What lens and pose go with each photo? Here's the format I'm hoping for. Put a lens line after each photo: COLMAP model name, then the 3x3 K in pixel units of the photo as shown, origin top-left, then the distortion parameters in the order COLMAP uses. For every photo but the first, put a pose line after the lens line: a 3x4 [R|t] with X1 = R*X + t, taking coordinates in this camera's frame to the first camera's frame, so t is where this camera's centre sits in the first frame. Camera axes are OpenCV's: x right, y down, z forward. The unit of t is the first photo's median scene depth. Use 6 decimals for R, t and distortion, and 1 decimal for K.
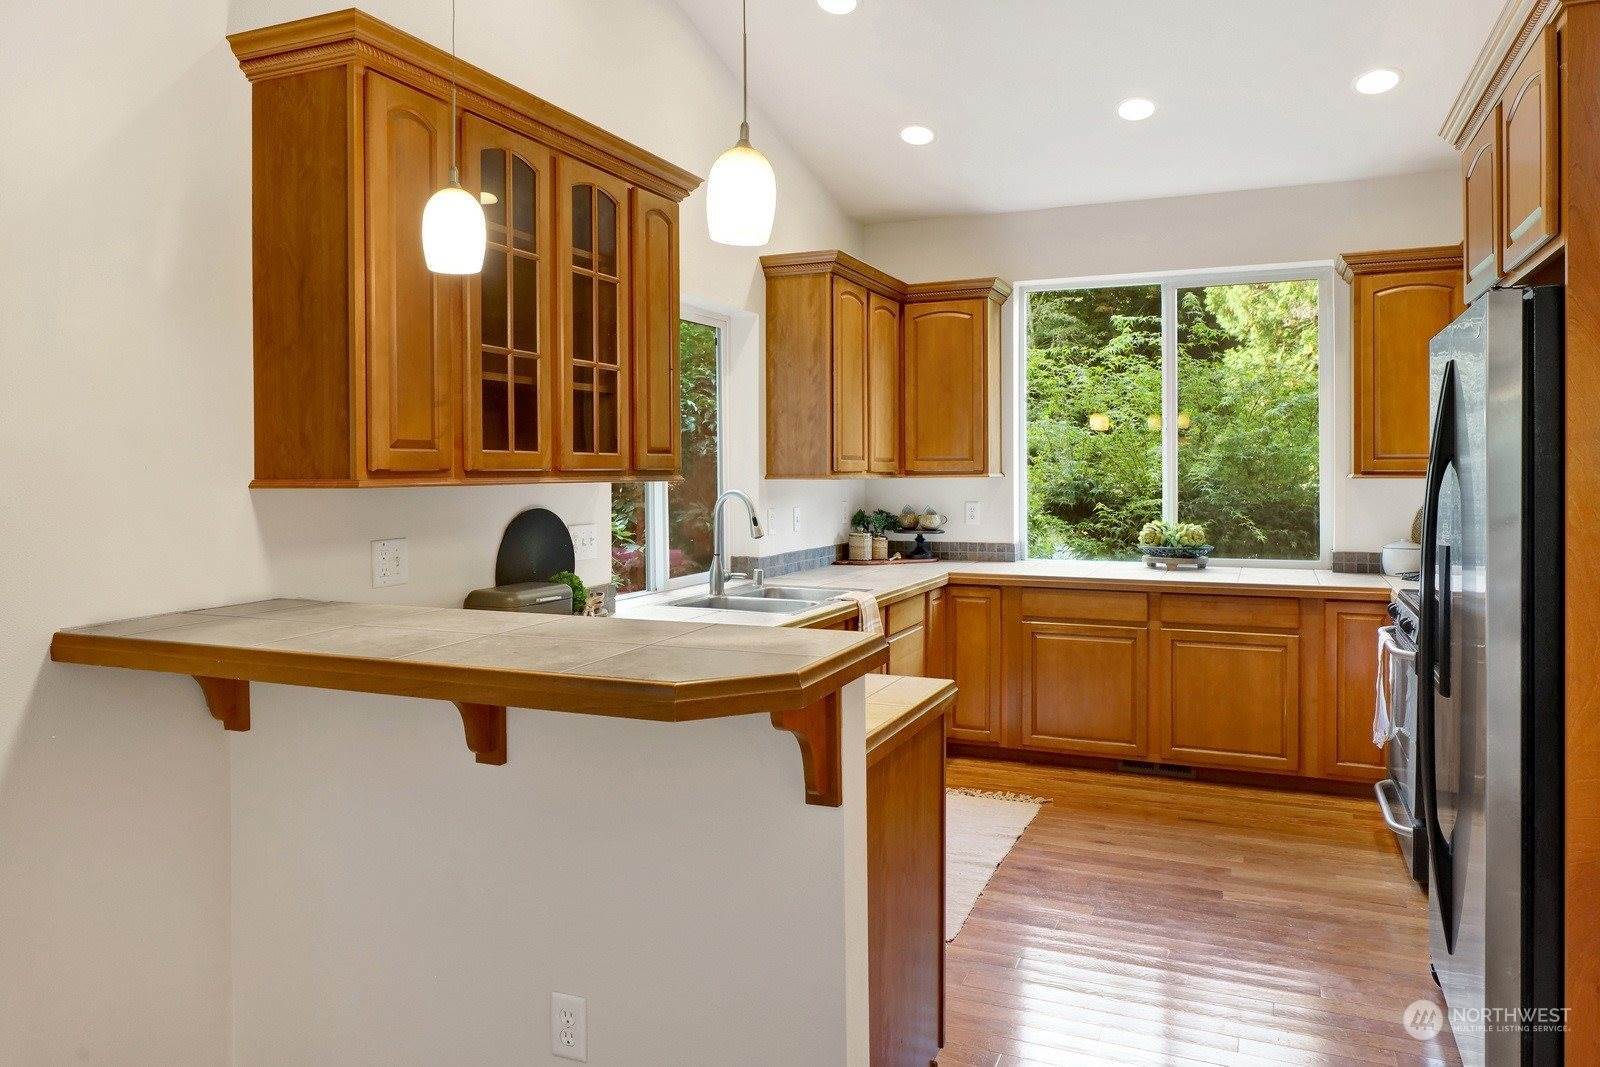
lens RADIAL K [[1130.6, 0, 778.1], [0, 1130.6, 475.2], [0, 0, 1]] dist [-0.001666, 0.000732]
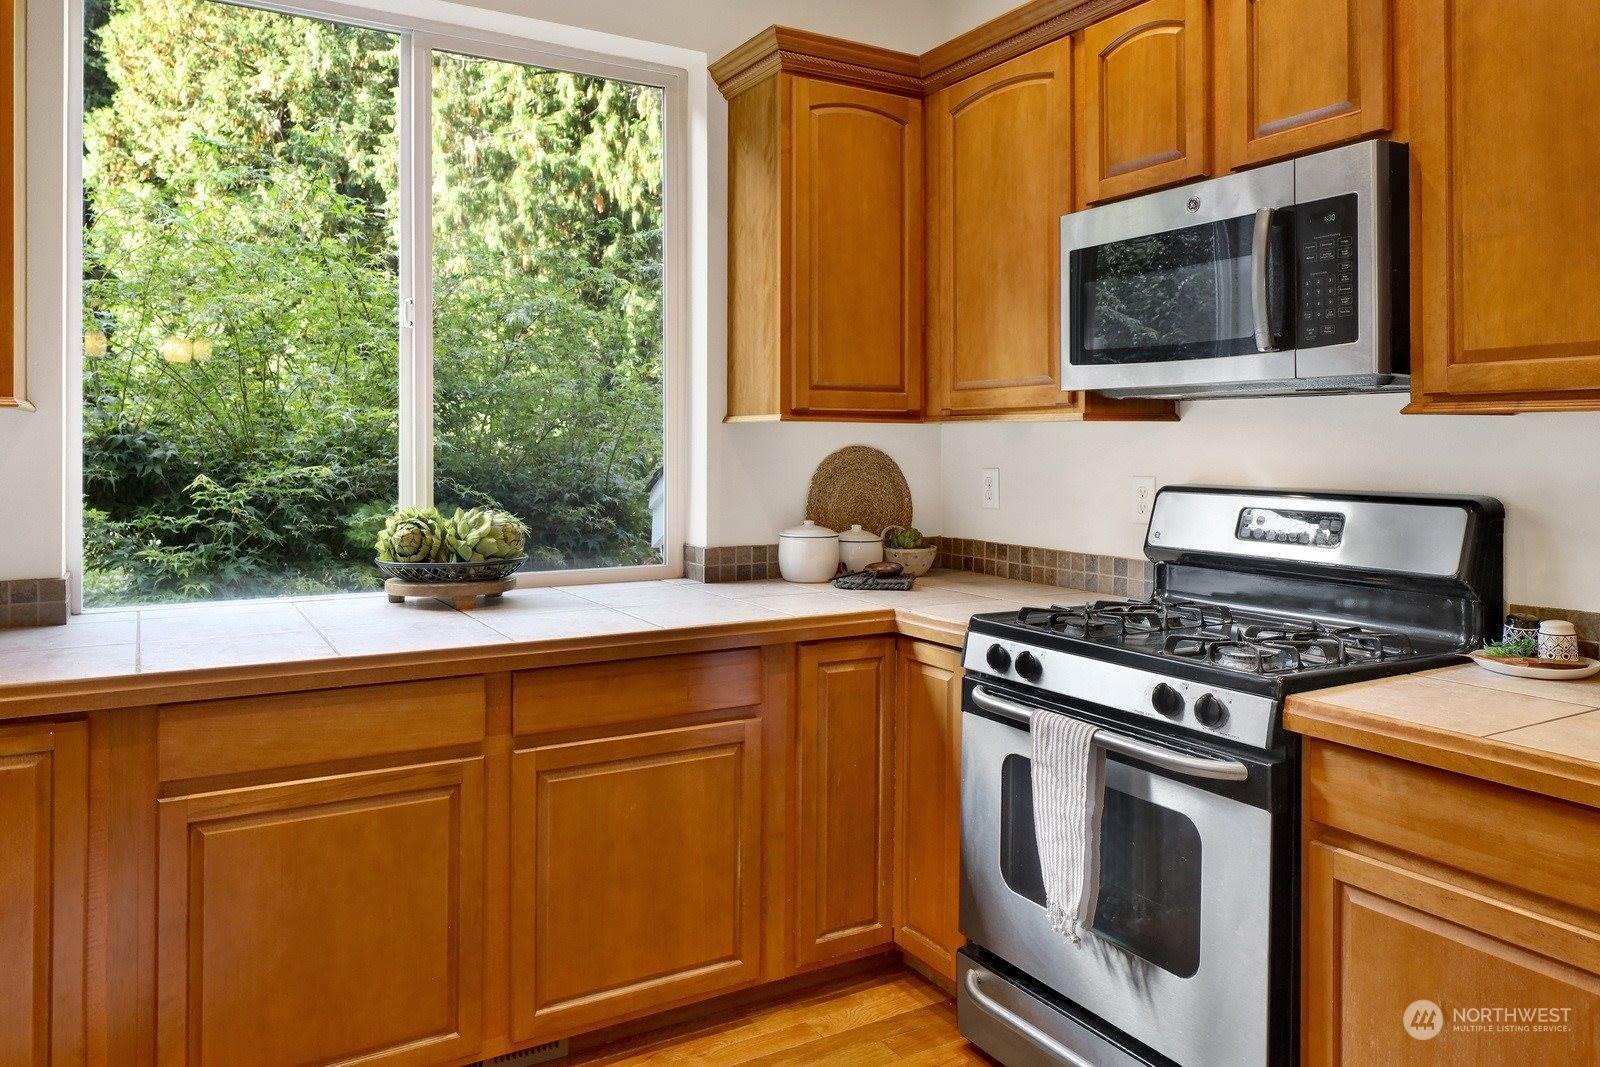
lens RADIAL K [[1130.6, 0, 778.3], [0, 1130.6, 443.9], [0, 0, 1]] dist [-0.001666, 0.000732]
pose [[0.594544, 0.002223, 0.804060, 0.040771], [0.001871, 0.999990, -0.004148, 0.016017], [-0.804061, 0.003970, 0.594534, 0.607944]]
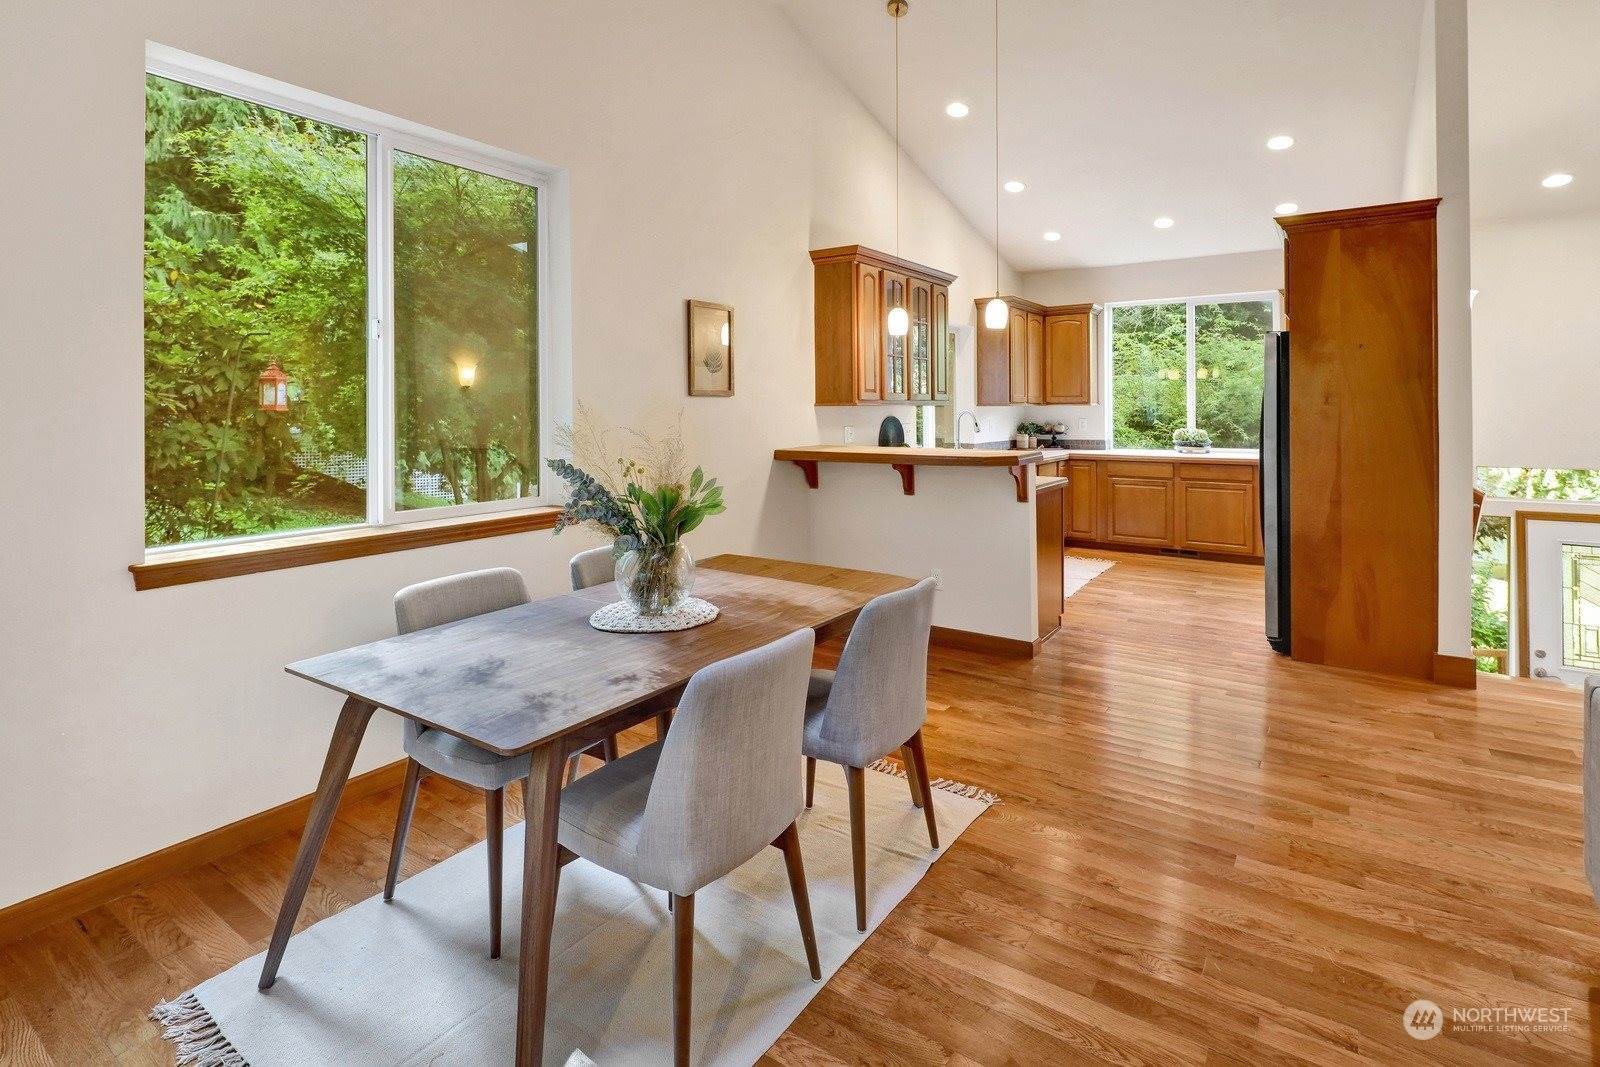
lens RADIAL K [[809.8, 0, 811.0], [0, 809.8, 407.5], [0, 0, 1]] dist [0.006604, -0.001731]
pose [[0.986112, -0.002069, -0.166067, -0.058817], [0.001335, 0.999989, -0.004534, 0.011367], [0.166075, 0.004250, 0.986104, -0.472802]]
